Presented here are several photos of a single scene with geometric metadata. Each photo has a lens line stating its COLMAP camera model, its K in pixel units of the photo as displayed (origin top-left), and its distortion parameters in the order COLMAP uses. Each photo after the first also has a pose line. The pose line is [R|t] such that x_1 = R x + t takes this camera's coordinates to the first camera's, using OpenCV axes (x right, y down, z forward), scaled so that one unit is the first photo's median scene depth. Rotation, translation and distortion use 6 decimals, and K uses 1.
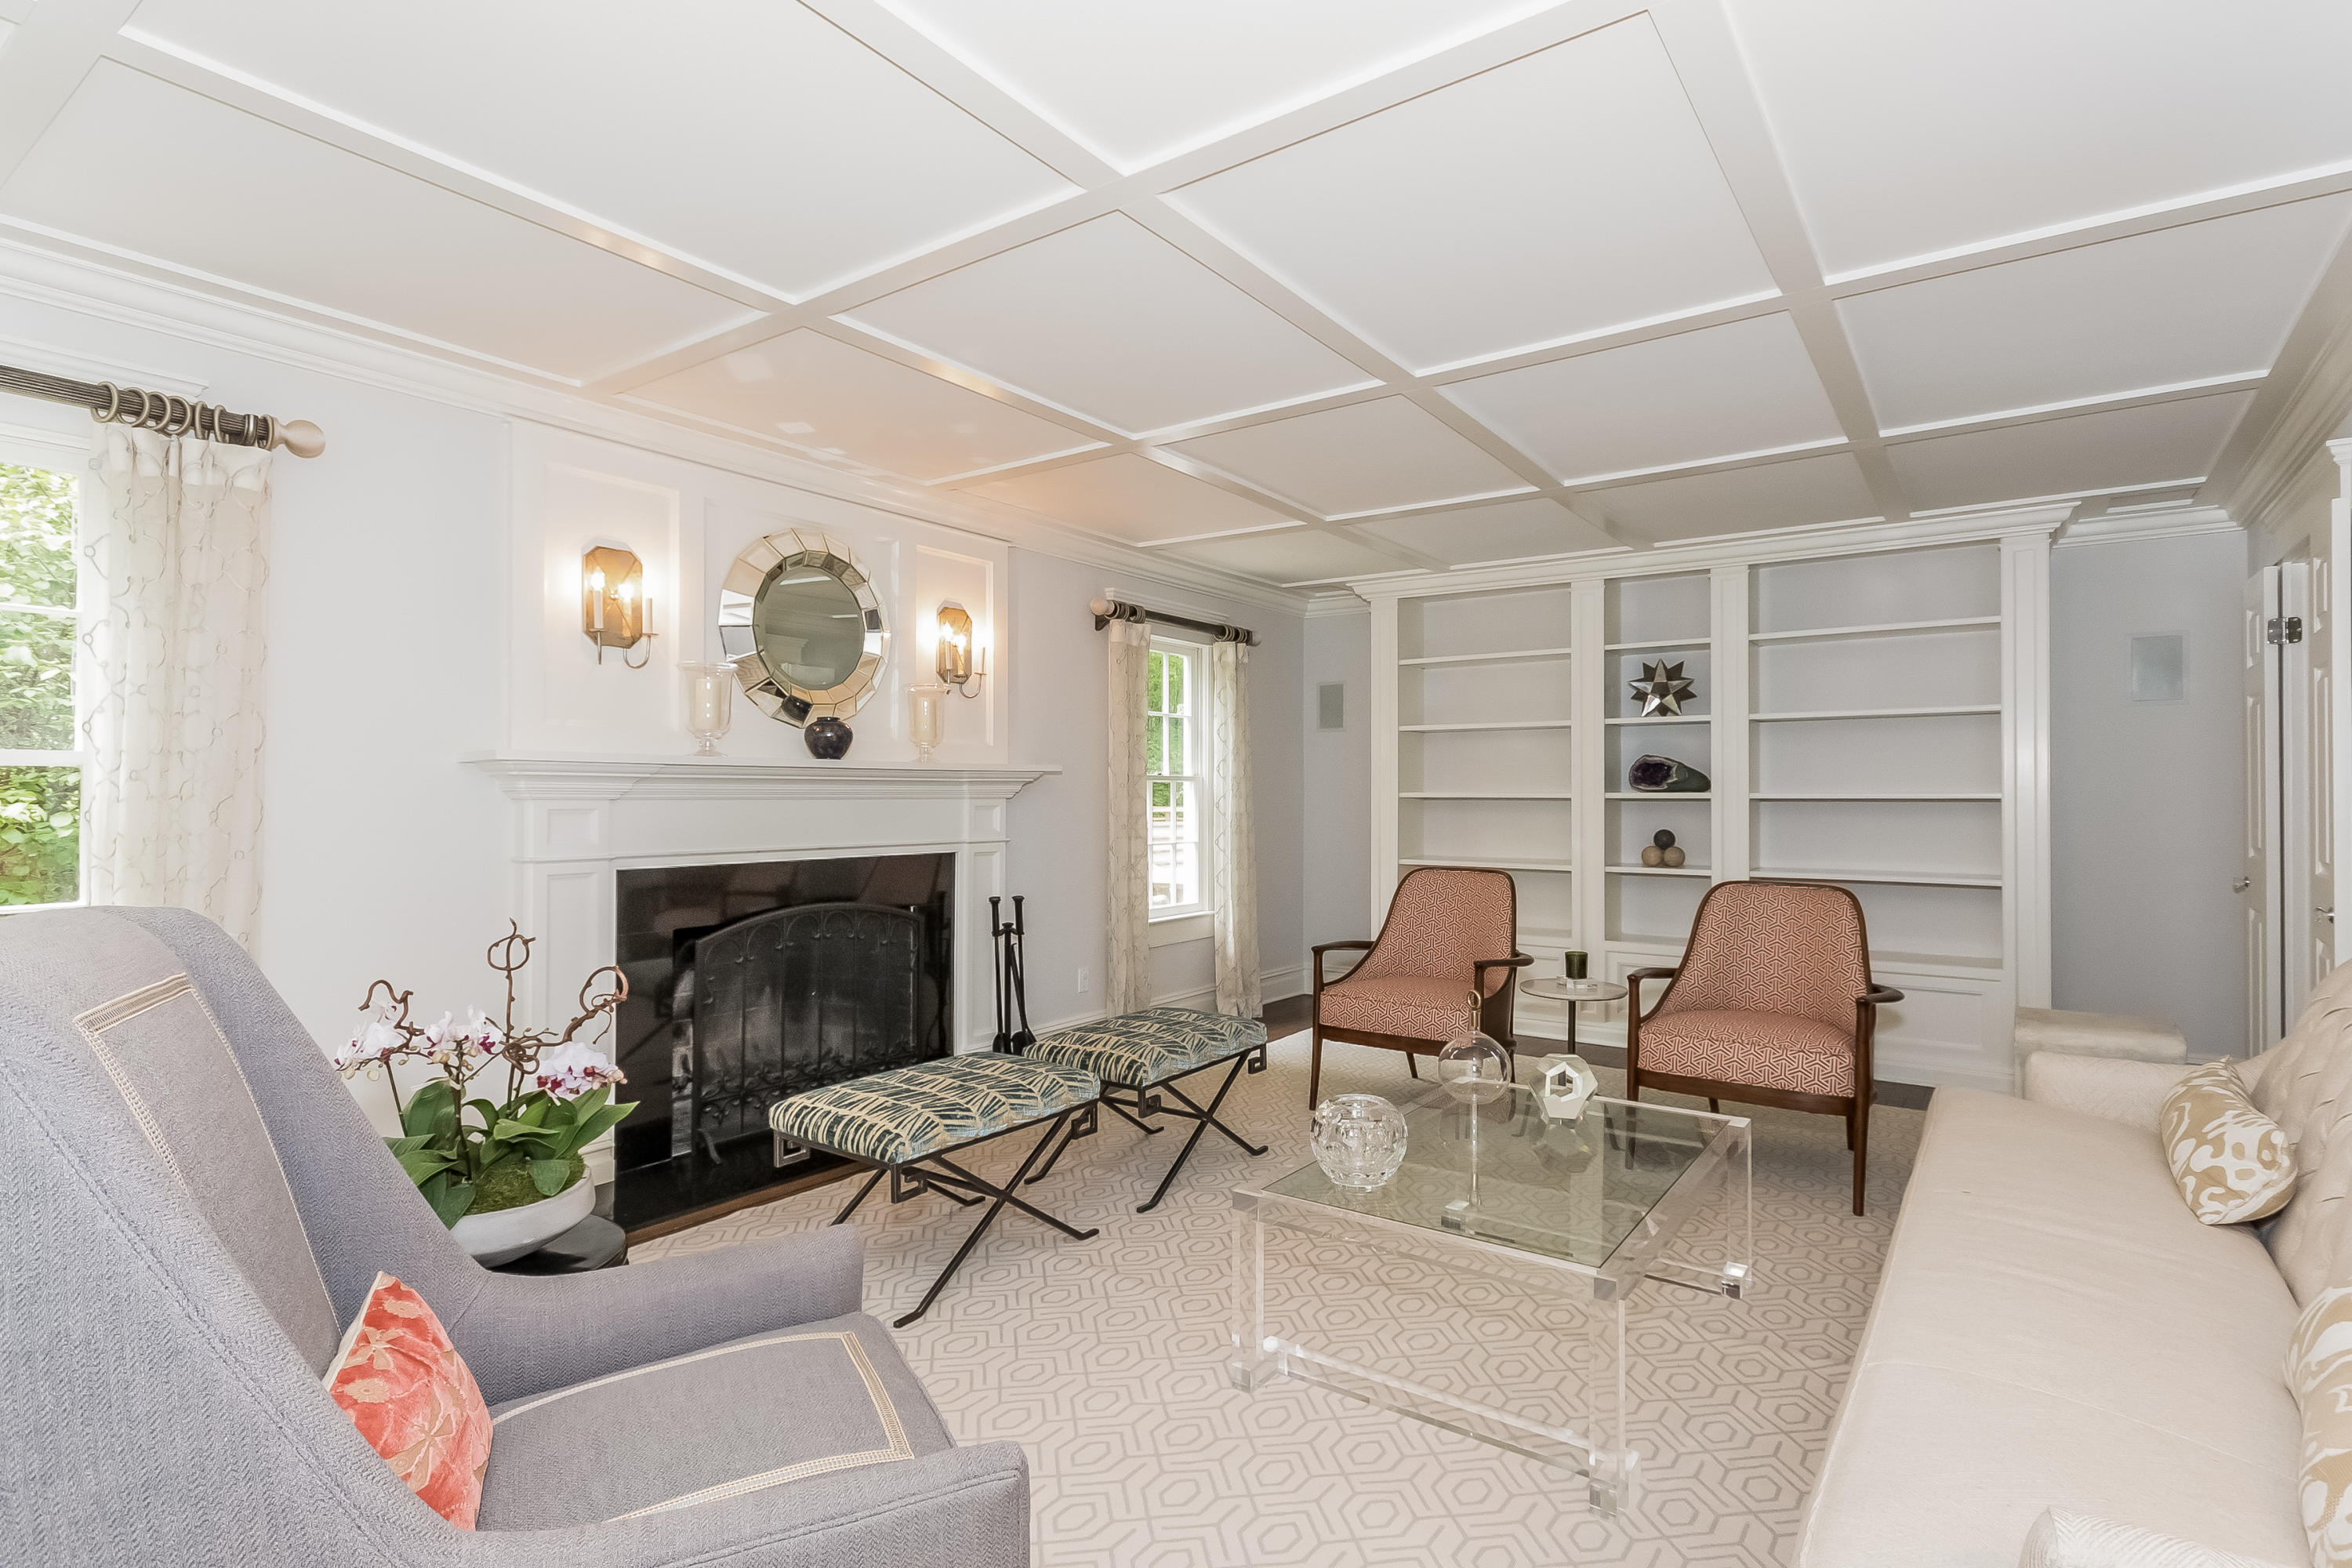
lens RADIAL K [[1180.9, 0, 1176.0], [0, 1180.9, 784.0], [0, 0, 1]] dist [-0.000288, -0.000031]
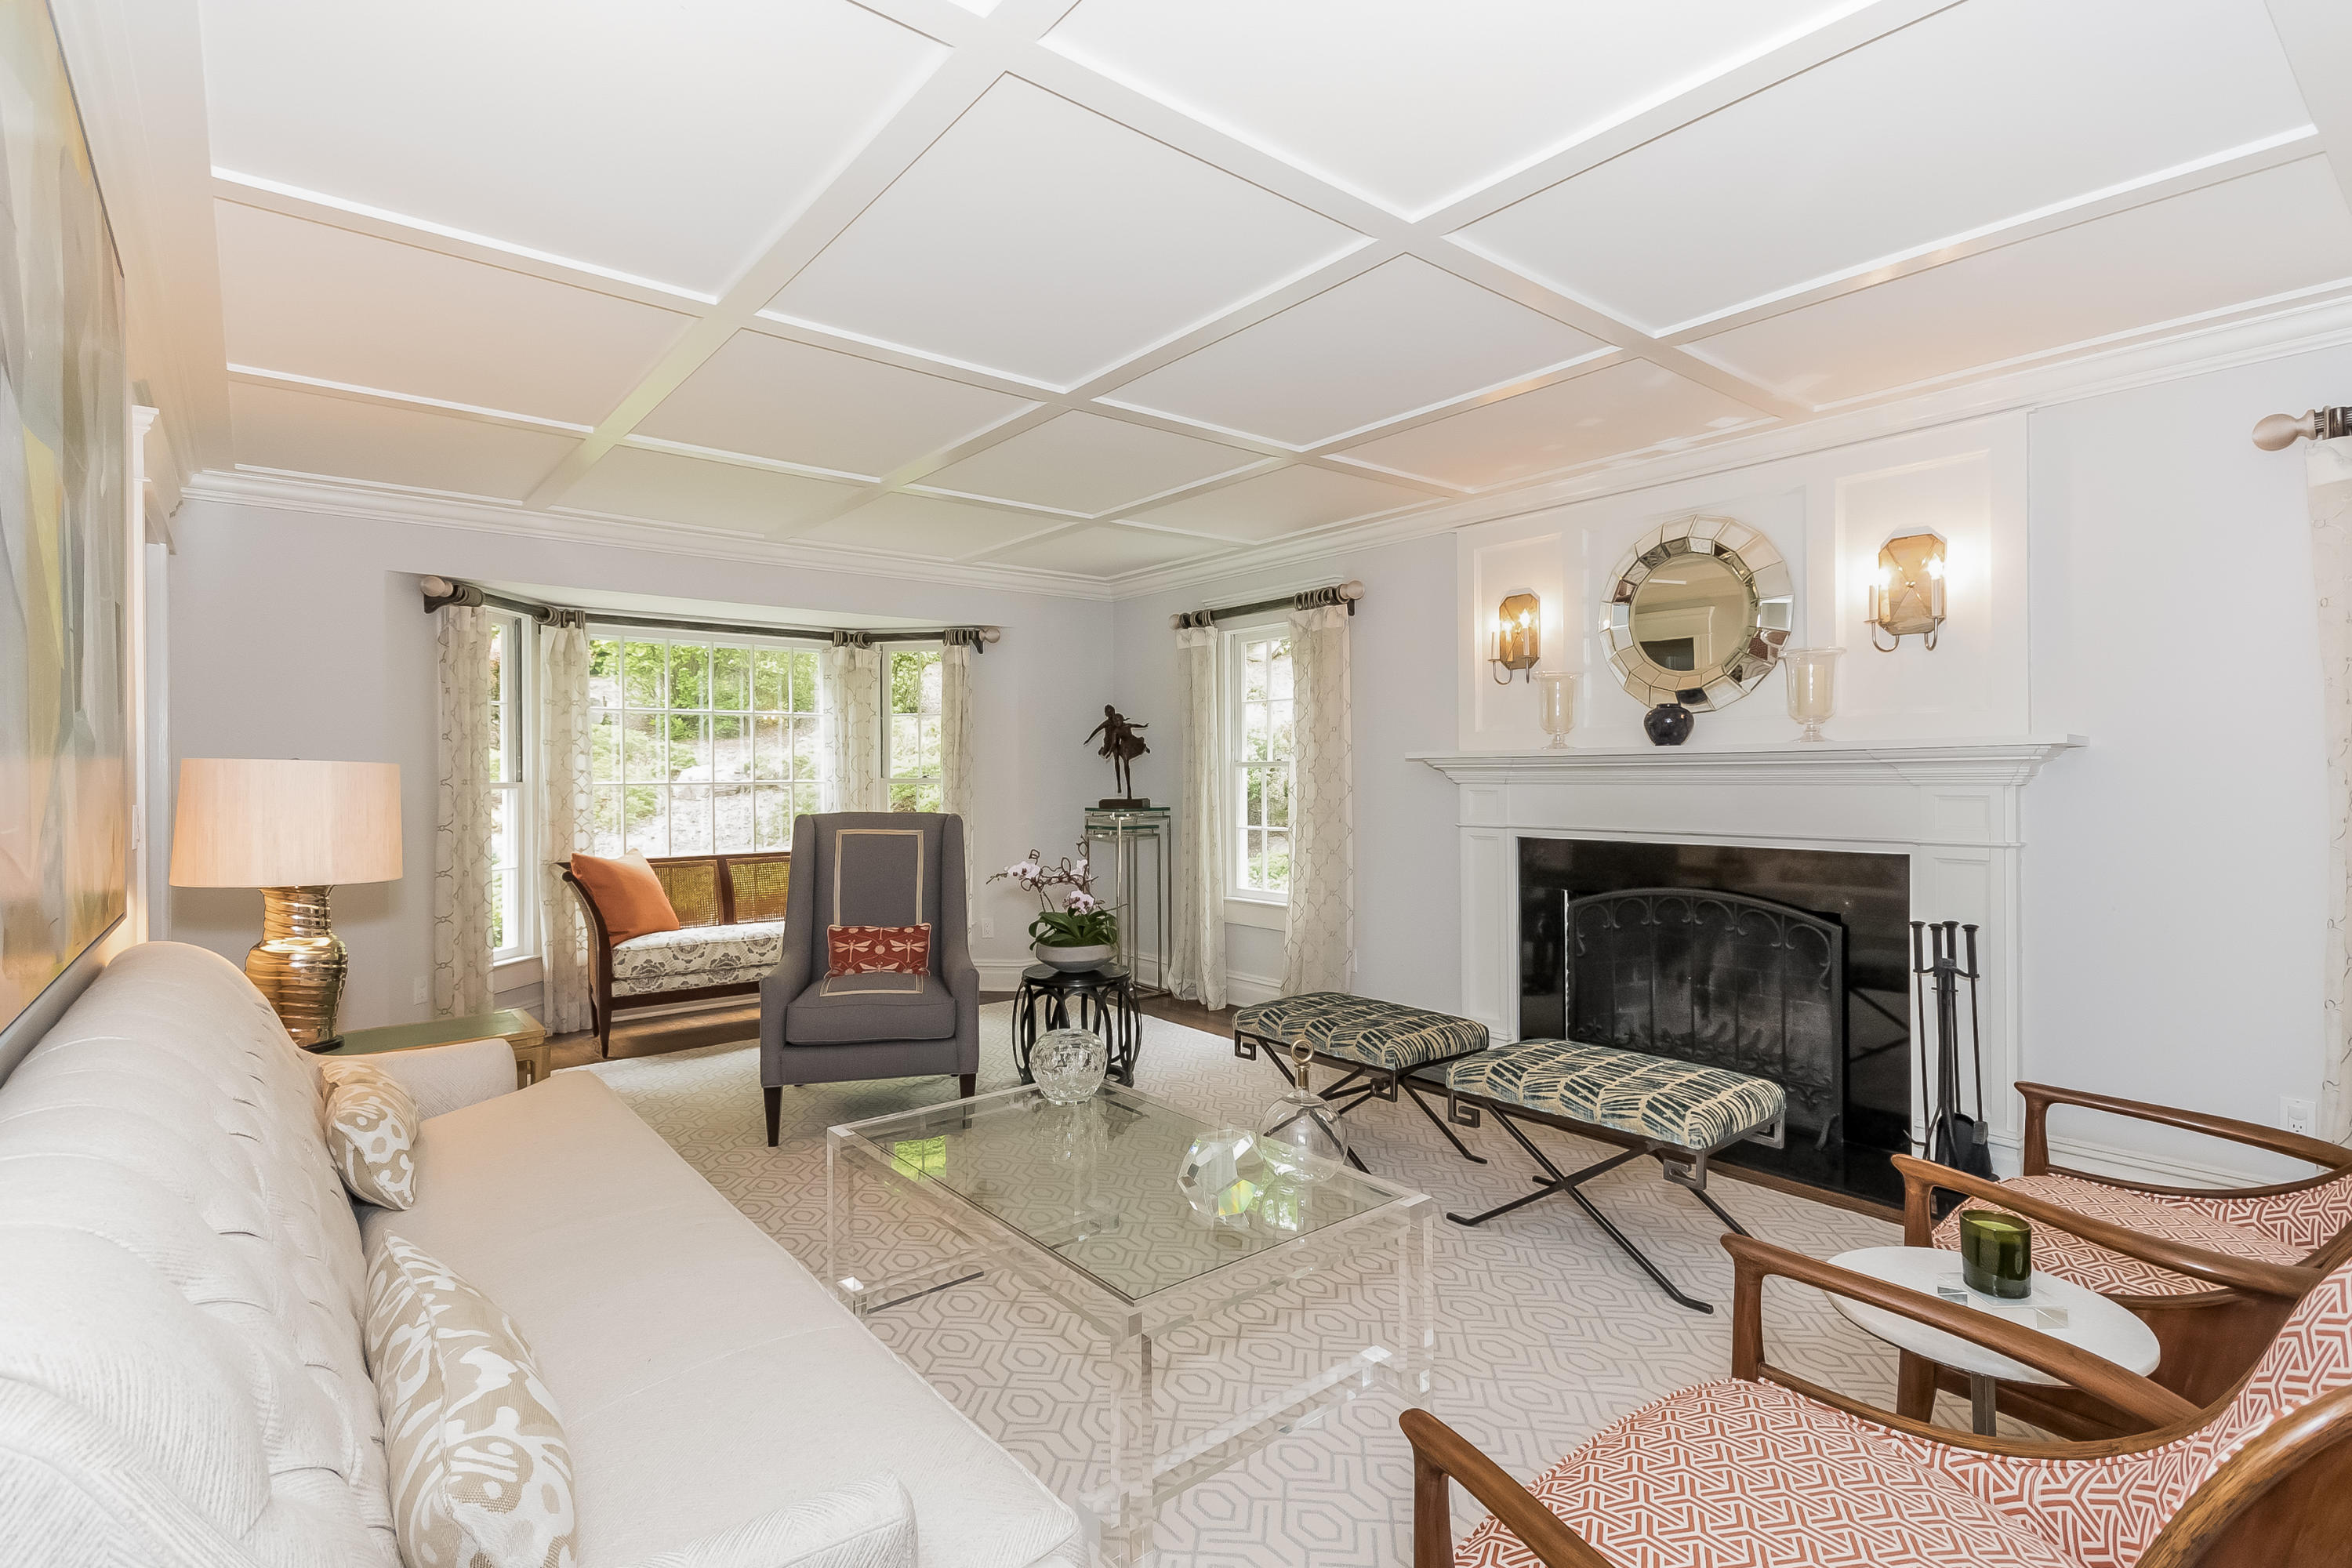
lens RADIAL K [[1094.4, 0, 1176.0], [0, 1094.4, 784.0], [0, 0, 1]] dist [0.000122, 0.000062]
pose [[-0.265594, 0.003654, -0.964078, 0.807770], [0.007544, 0.999970, 0.001711, 0.008801], [0.964055, -0.006819, -0.265614, 0.944254]]
